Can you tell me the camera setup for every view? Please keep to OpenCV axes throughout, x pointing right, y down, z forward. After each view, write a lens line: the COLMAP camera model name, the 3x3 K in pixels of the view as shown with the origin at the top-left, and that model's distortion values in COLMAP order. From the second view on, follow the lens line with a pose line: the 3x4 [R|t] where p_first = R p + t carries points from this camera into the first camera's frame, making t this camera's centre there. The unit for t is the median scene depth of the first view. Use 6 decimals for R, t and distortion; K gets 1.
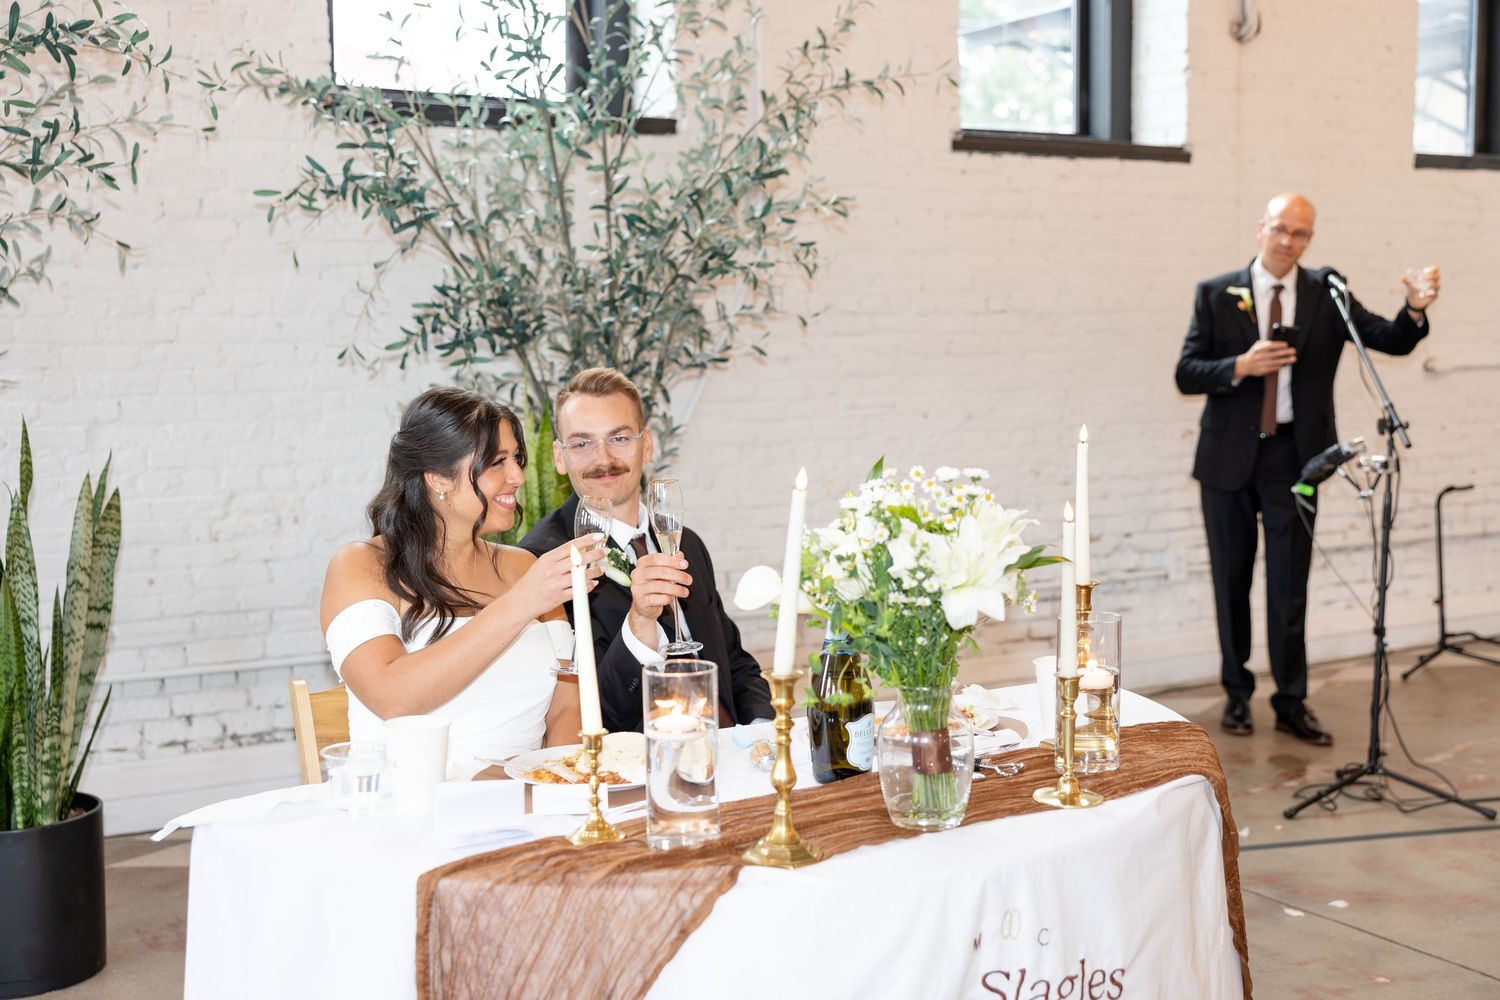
lens RADIAL K [[1804.9, 0, 750.1], [0, 1804.9, 496.5], [0, 0, 1]] dist [0.008093, 0.000000]
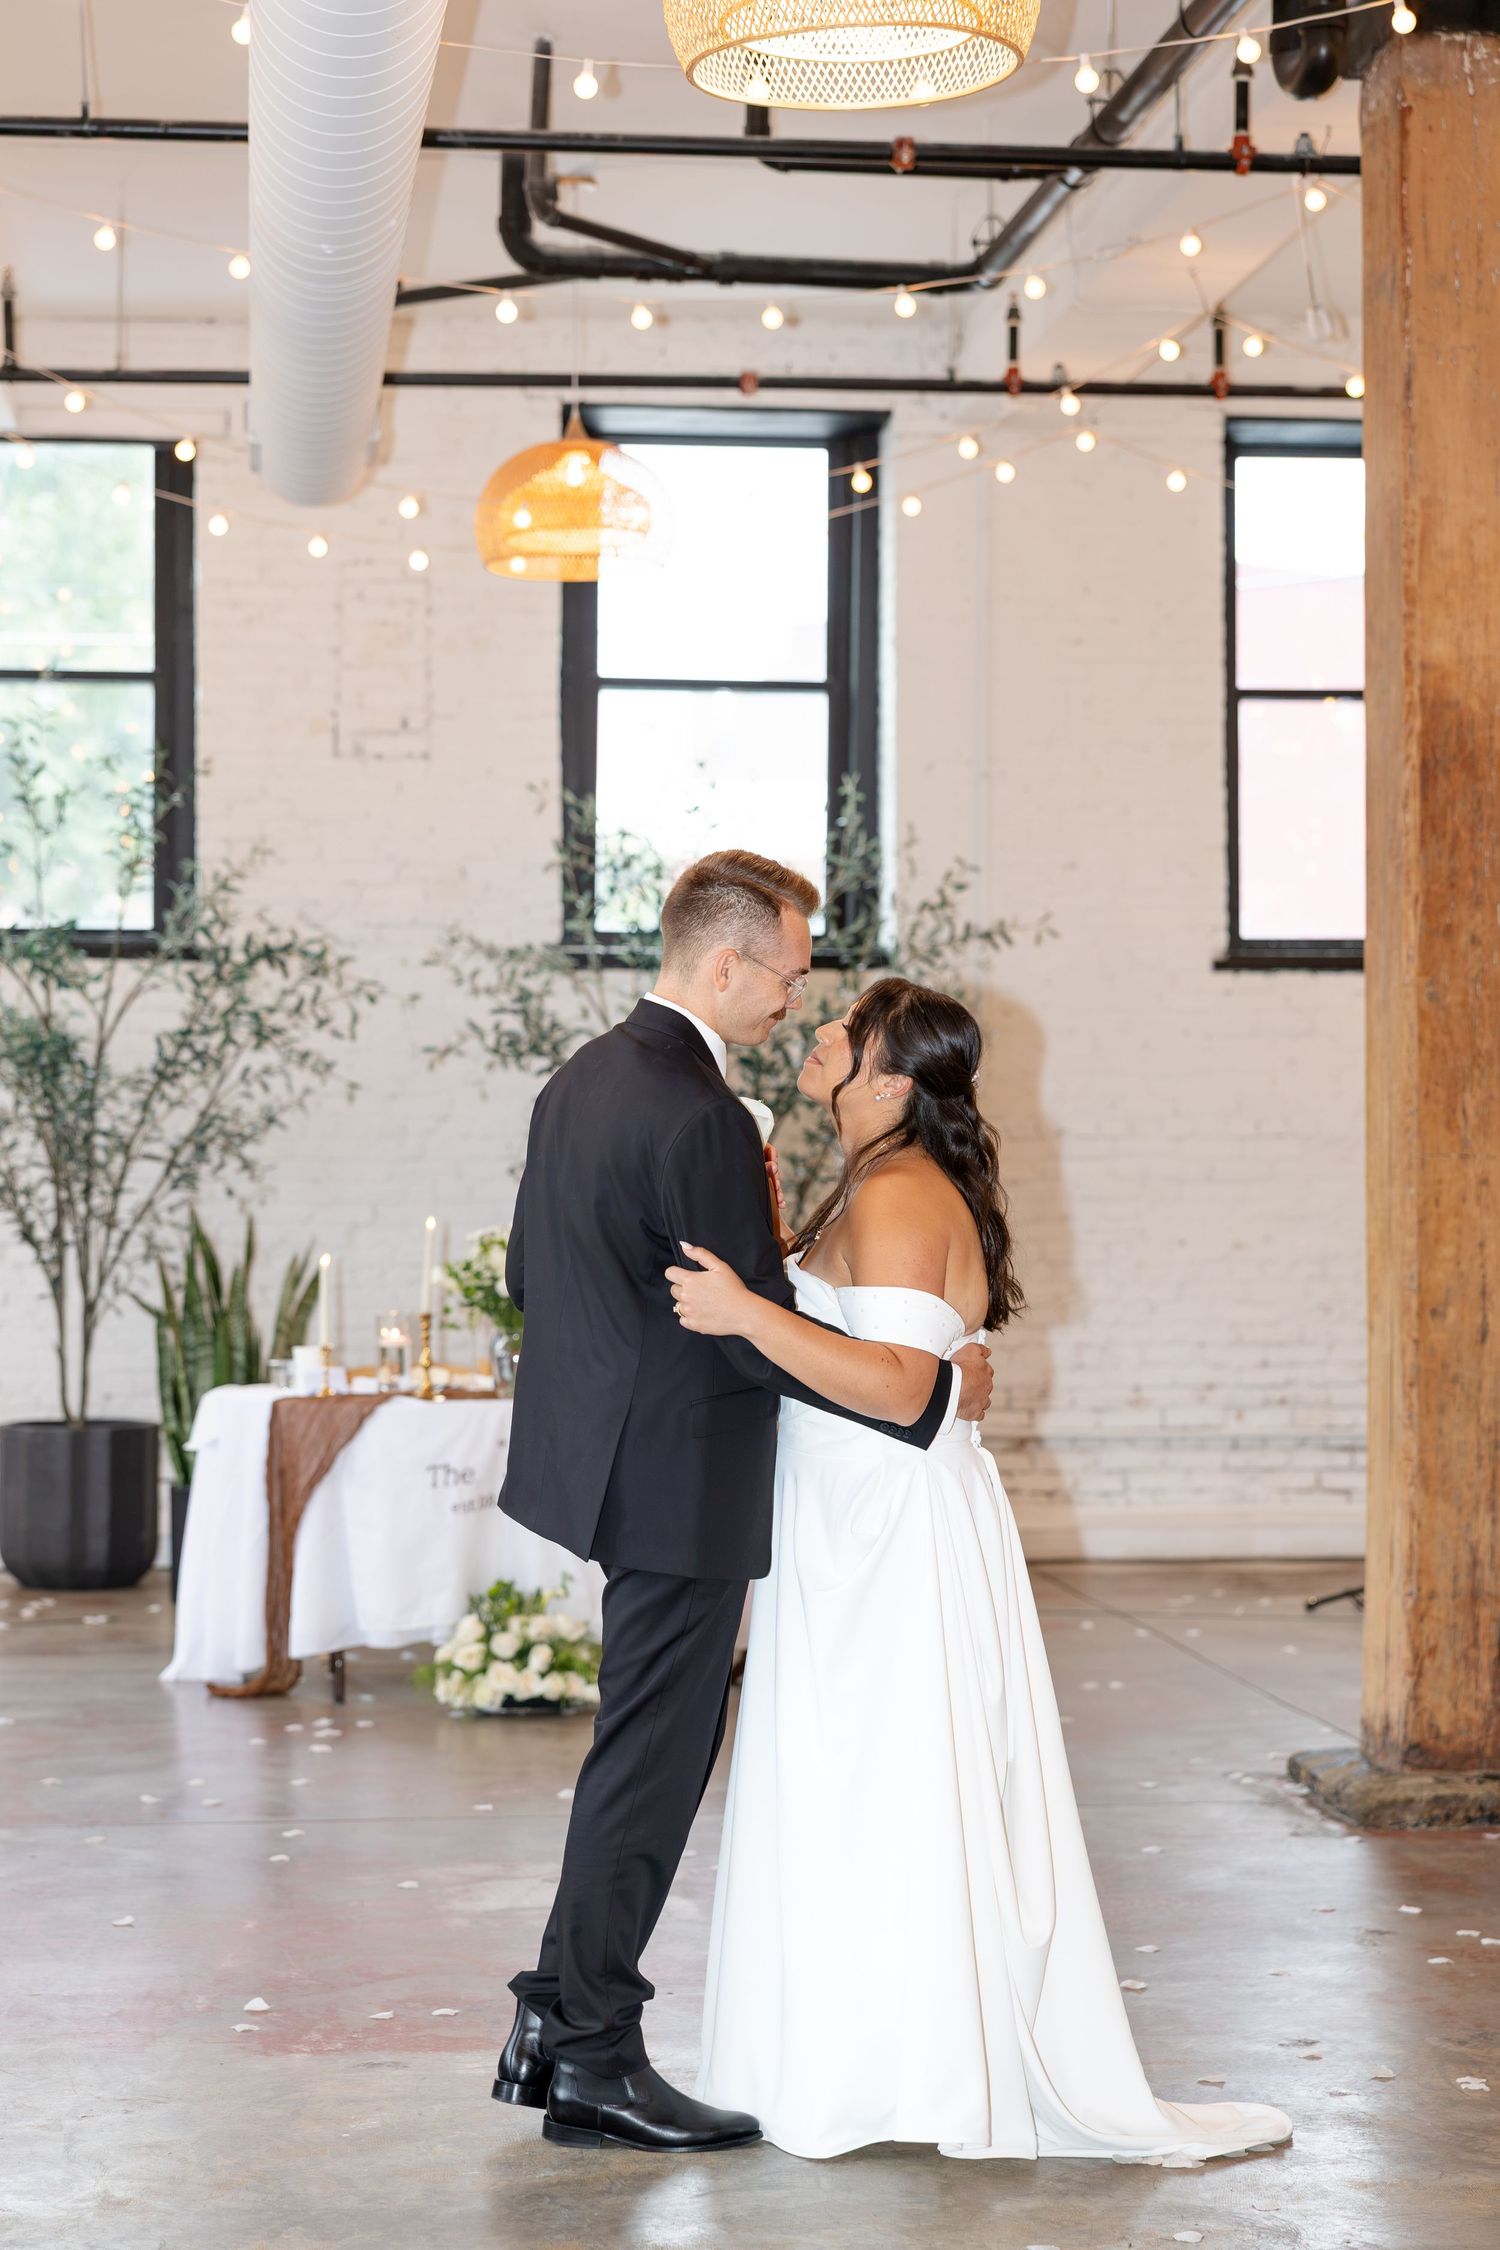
lens RADIAL K [[3852.6, 0, 739.7], [0, 3852.6, 1111.0], [0, 0, 1]] dist [0.017674, 0.000000]
pose [[0.919504, 0.004532, -0.393055, 0.780709], [-0.043684, 0.994918, -0.090721, 0.092965], [0.390646, 0.100589, 0.915029, -1.114015]]
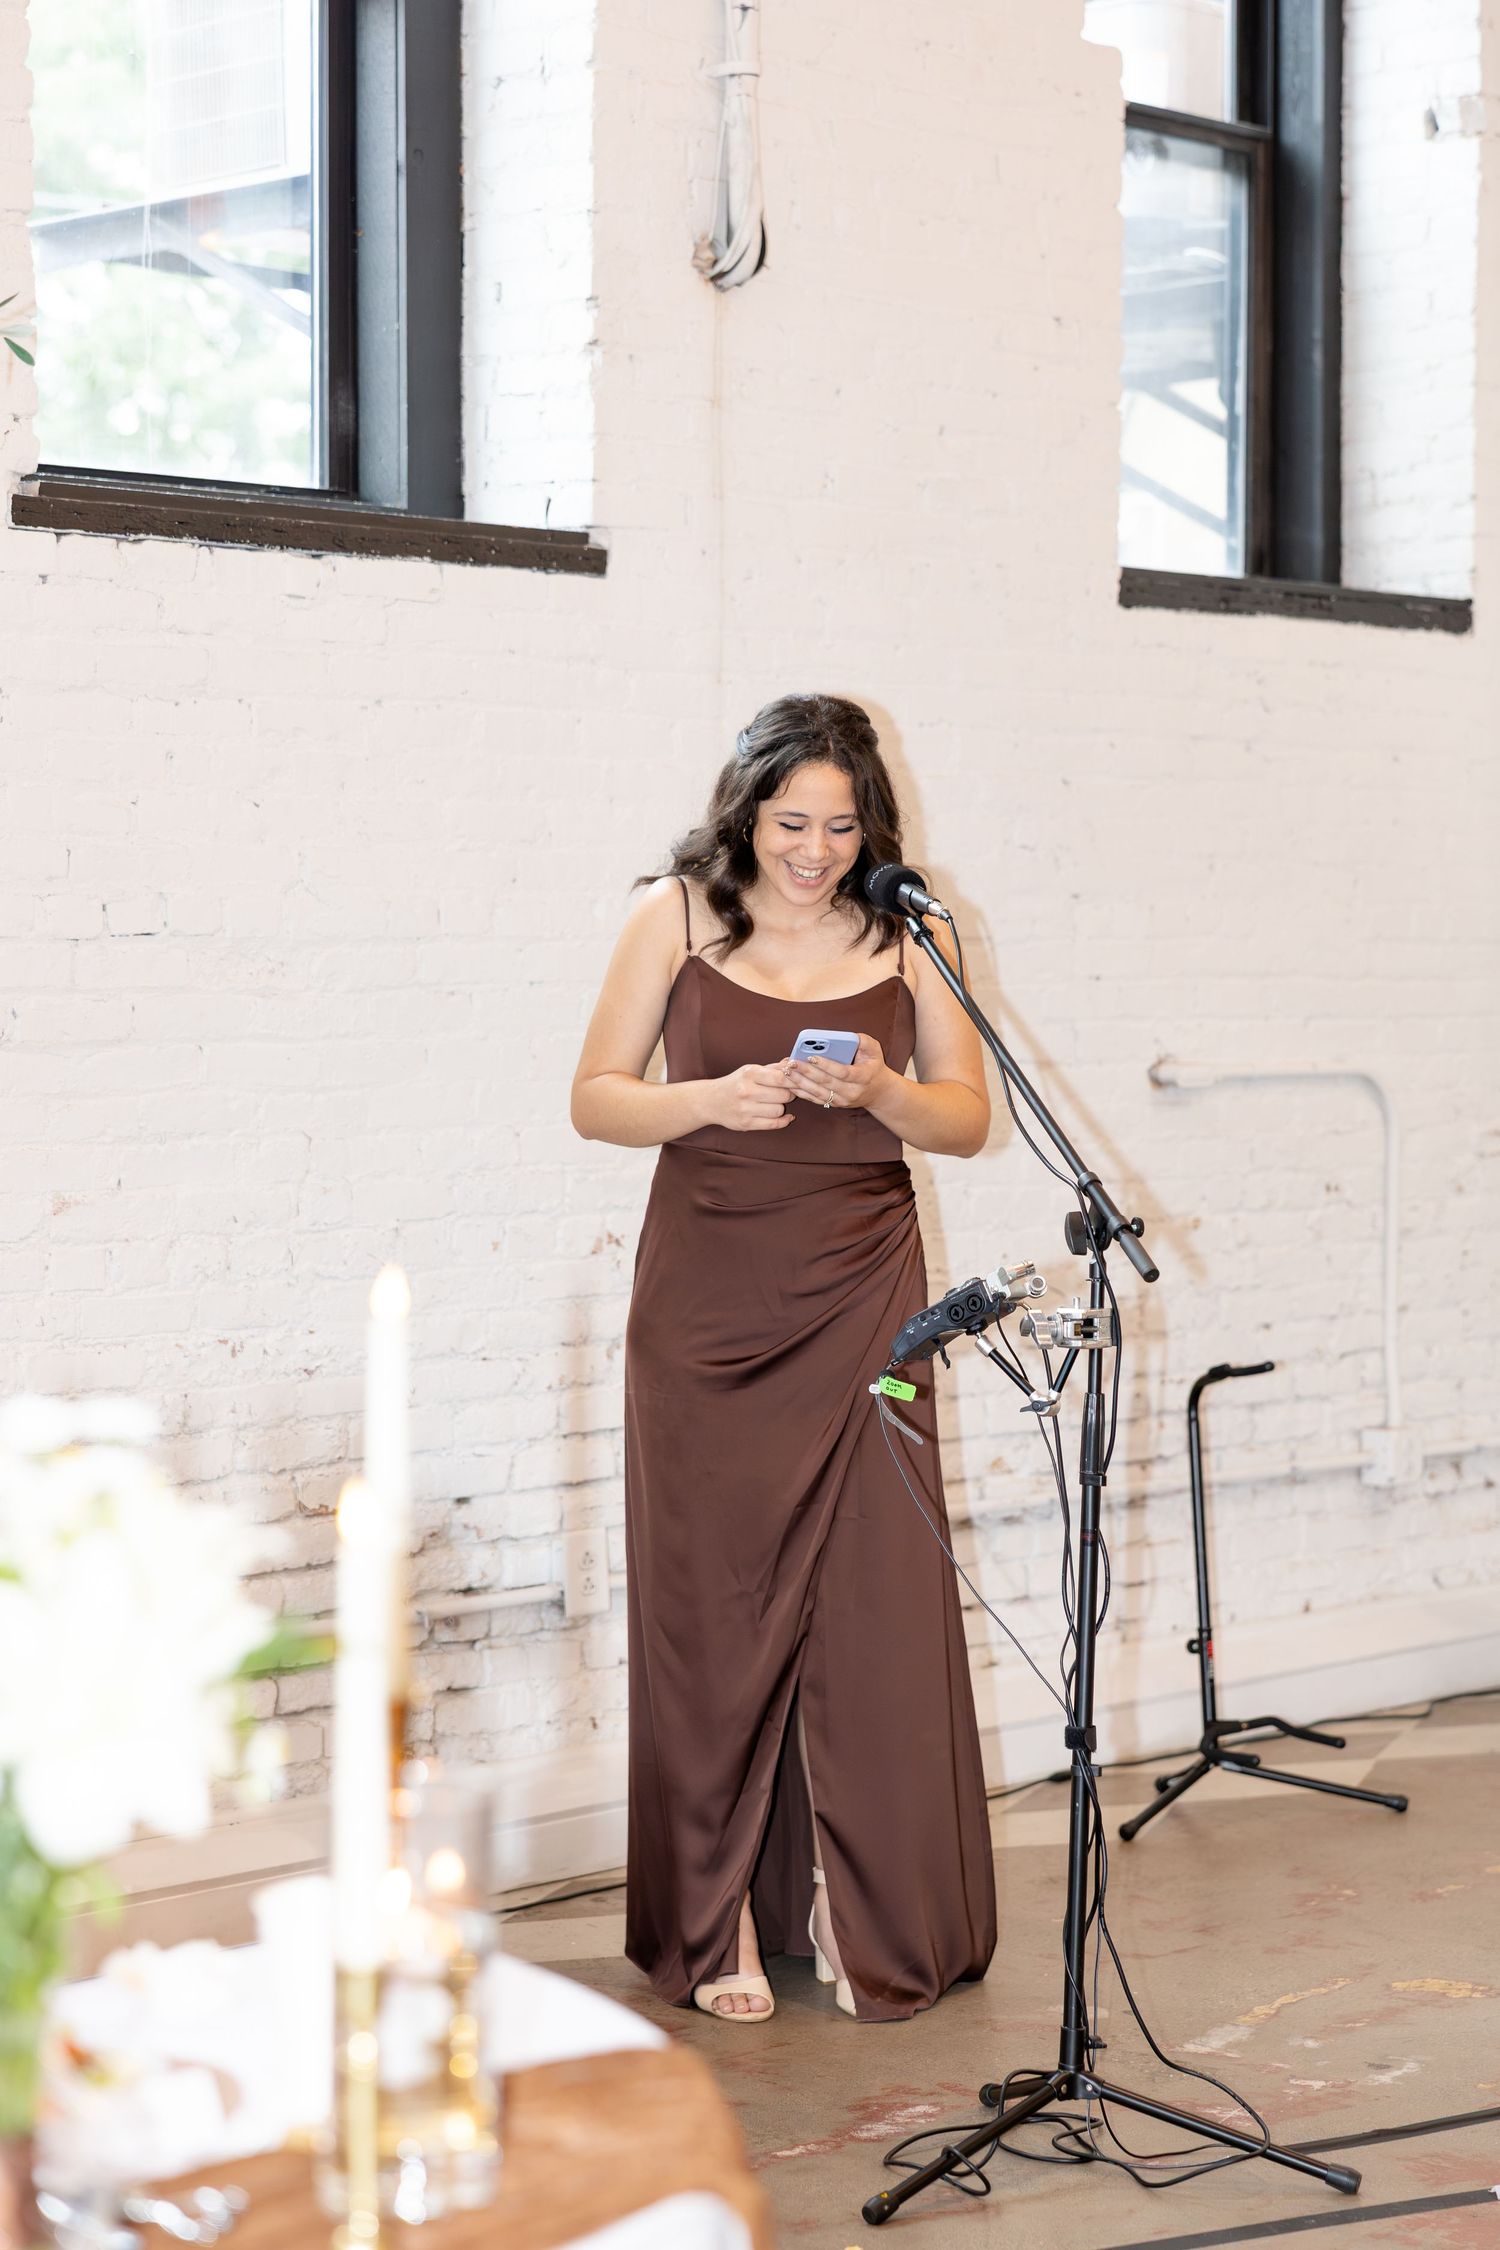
lens RADIAL K [[4518.8, 0, 786.5], [0, 4518.8, 1062.0], [0, 0, 1]] dist [0.026152, 0.000000]
pose [[0.960016, 0.004496, 0.279910, -0.000410], [0.014833, 0.997649, -0.066900, -0.009077], [-0.279553, 0.068377, 0.957693, 0.031913]]
